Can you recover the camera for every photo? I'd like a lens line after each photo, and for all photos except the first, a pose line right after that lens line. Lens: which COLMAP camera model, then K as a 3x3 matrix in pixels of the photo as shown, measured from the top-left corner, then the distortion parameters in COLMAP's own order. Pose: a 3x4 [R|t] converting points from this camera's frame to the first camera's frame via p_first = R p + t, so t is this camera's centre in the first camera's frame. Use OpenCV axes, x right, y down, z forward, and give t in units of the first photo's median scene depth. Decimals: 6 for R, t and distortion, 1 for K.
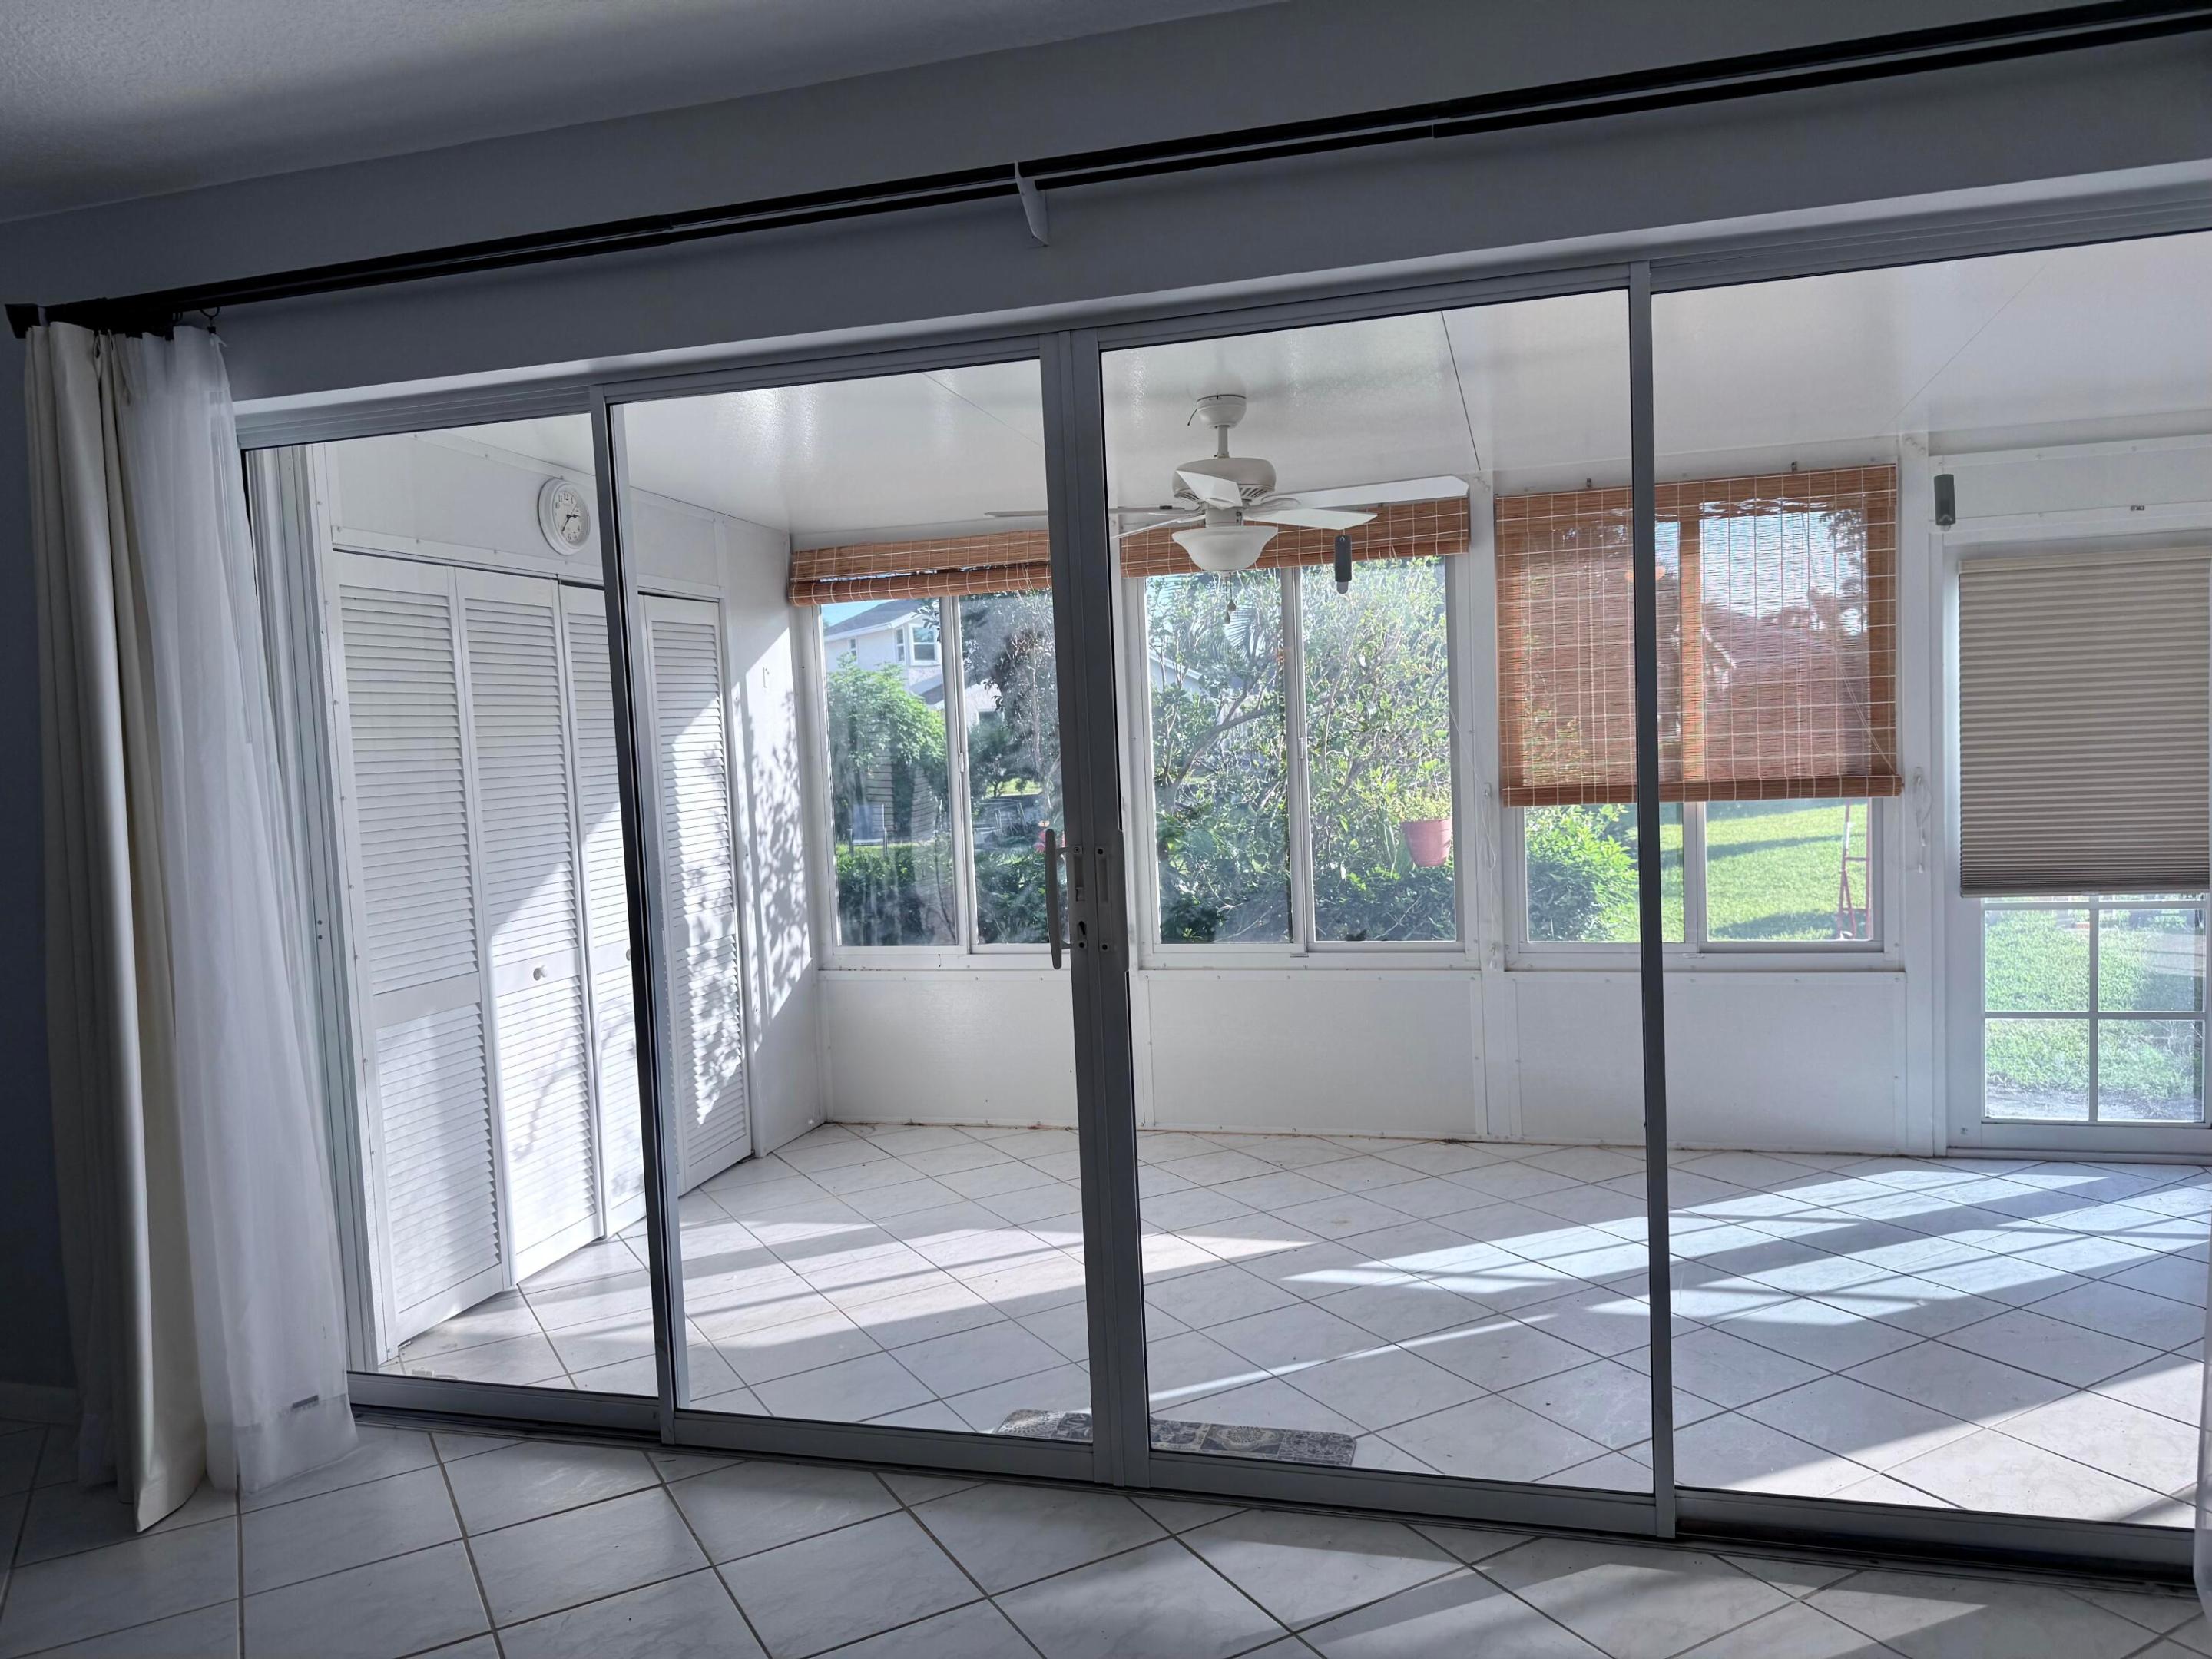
lens RADIAL K [[1528.9, 0, 1106.0], [0, 1528.9, 829.5], [0, 0, 1]] dist [0.071502, -0.105701]
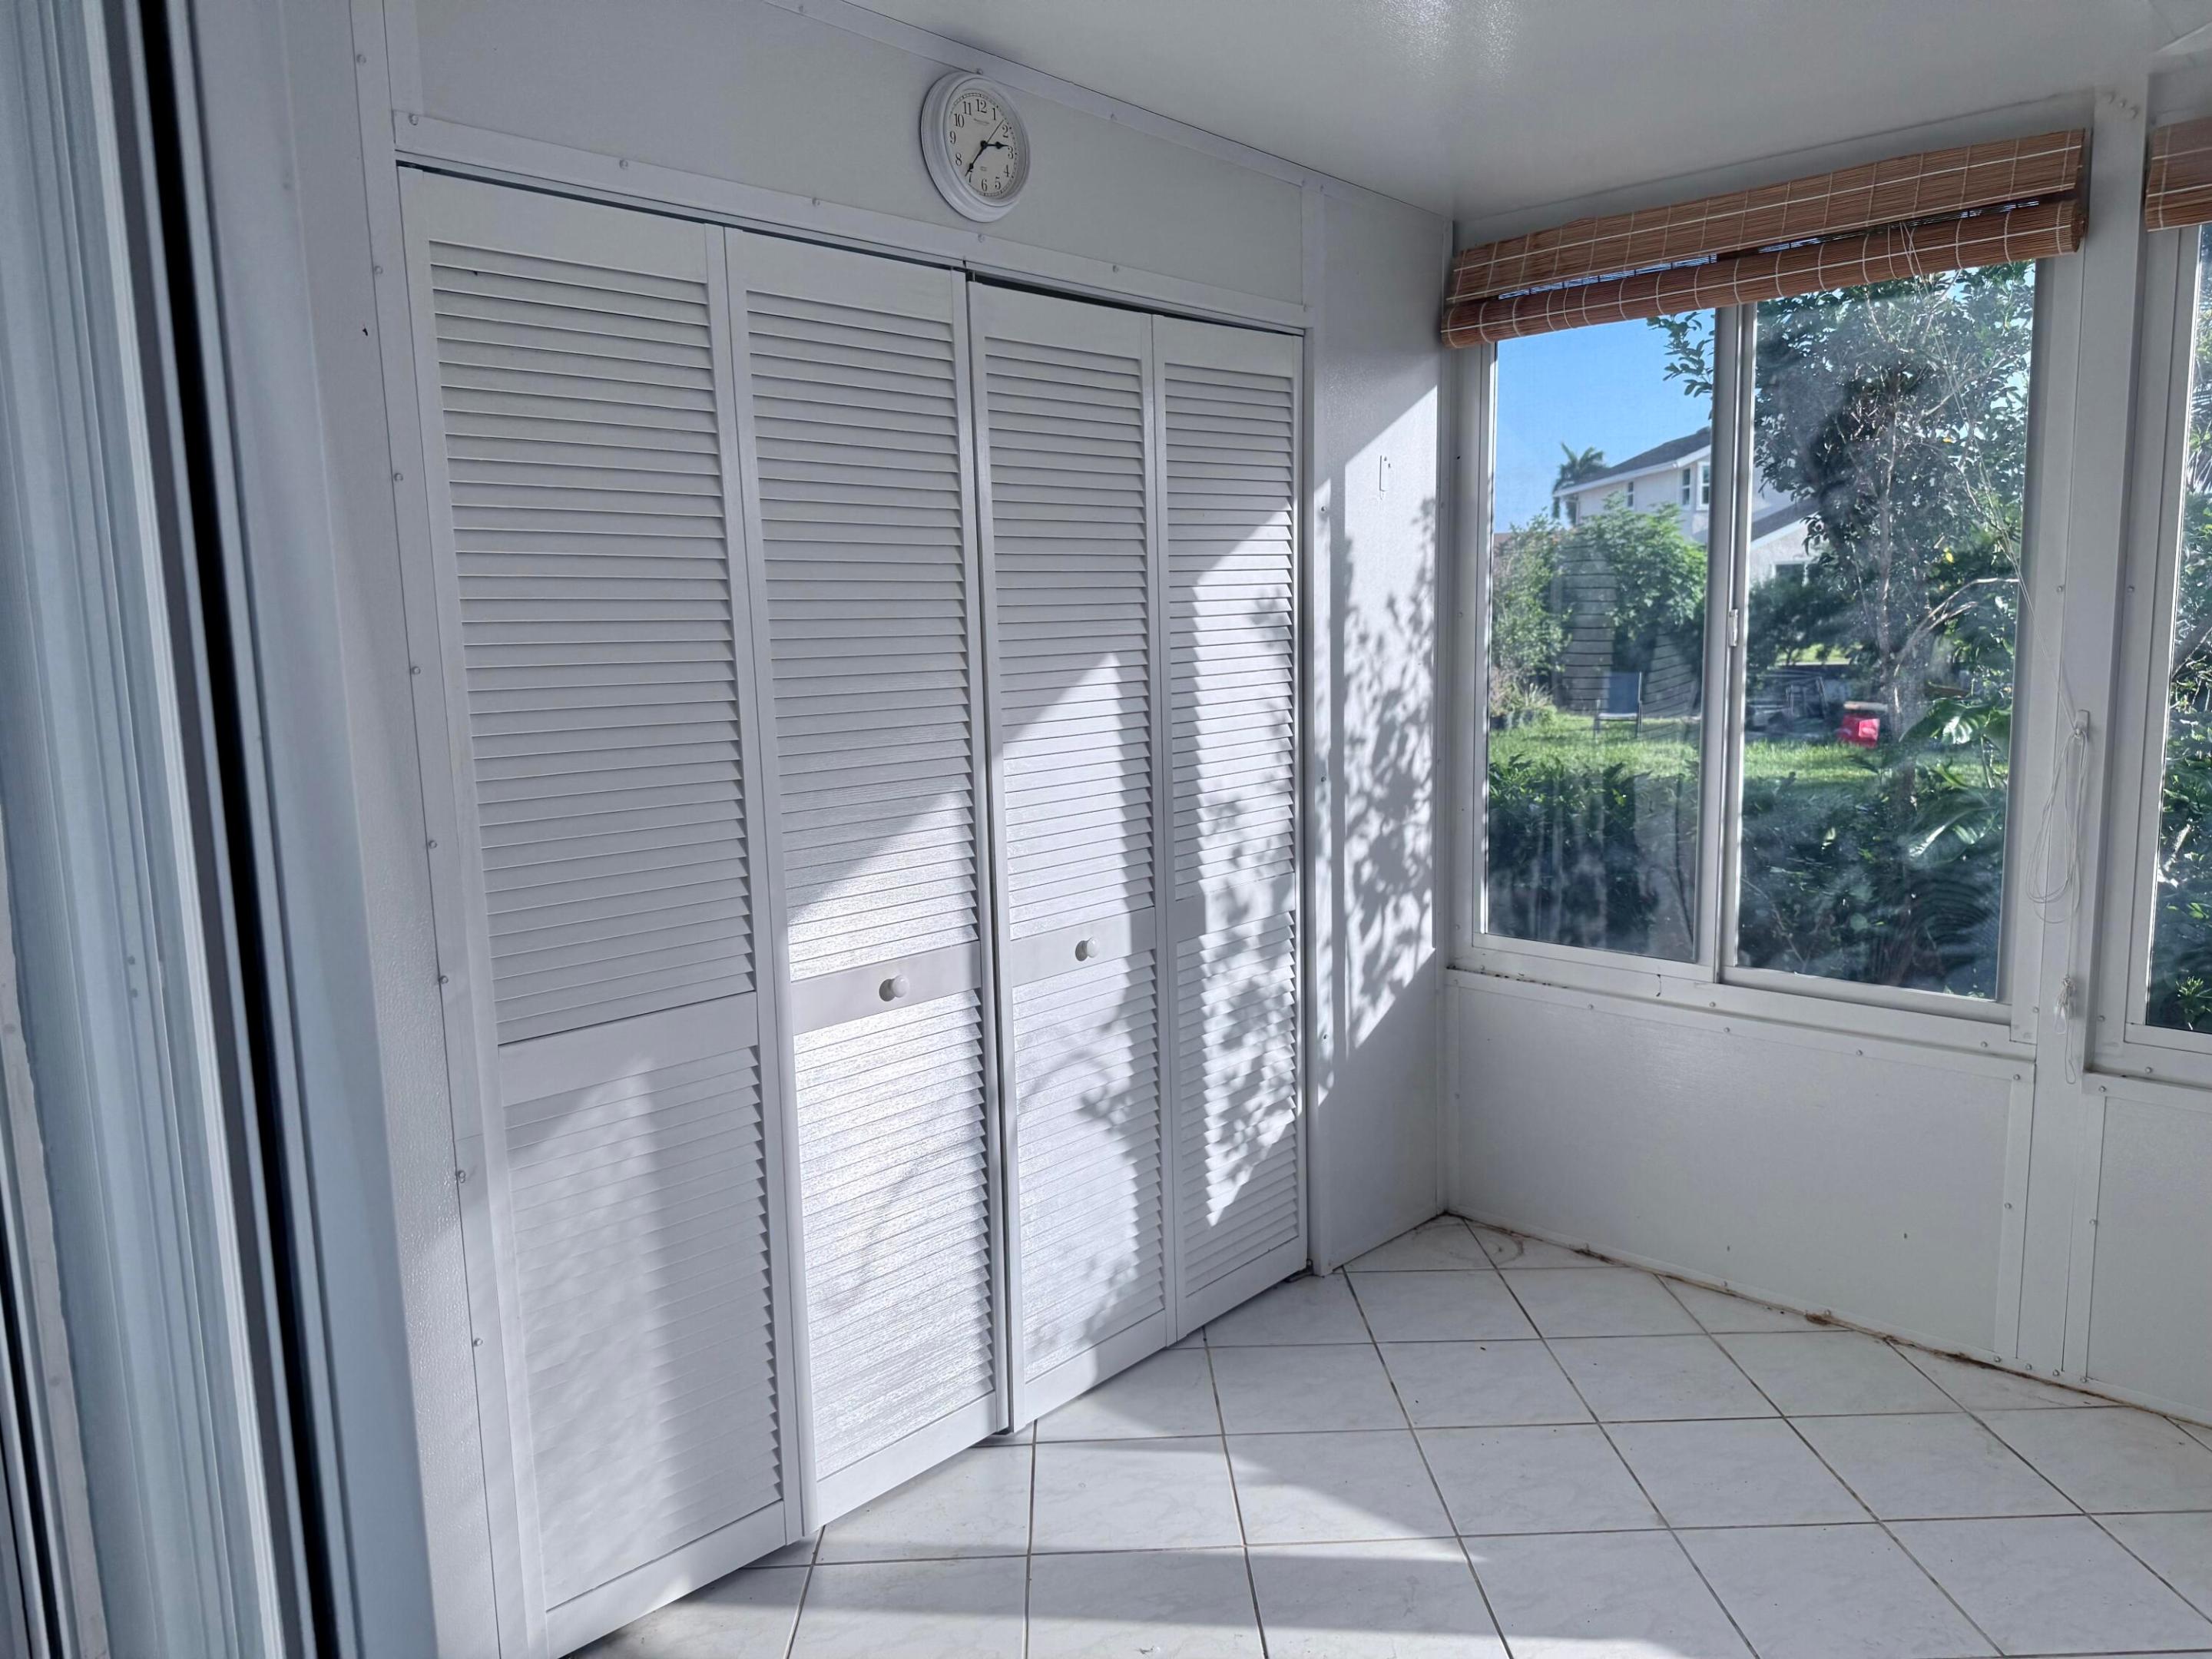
lens RADIAL K [[1531.2, 0, 1106.0], [0, 1531.2, 829.5], [0, 0, 1]] dist [0.125042, -0.238168]
pose [[0.885416, 0.085581, -0.456852, -0.035460], [-0.042295, 0.993660, 0.104168, -0.021566], [0.462870, -0.072909, 0.883422, 0.430420]]
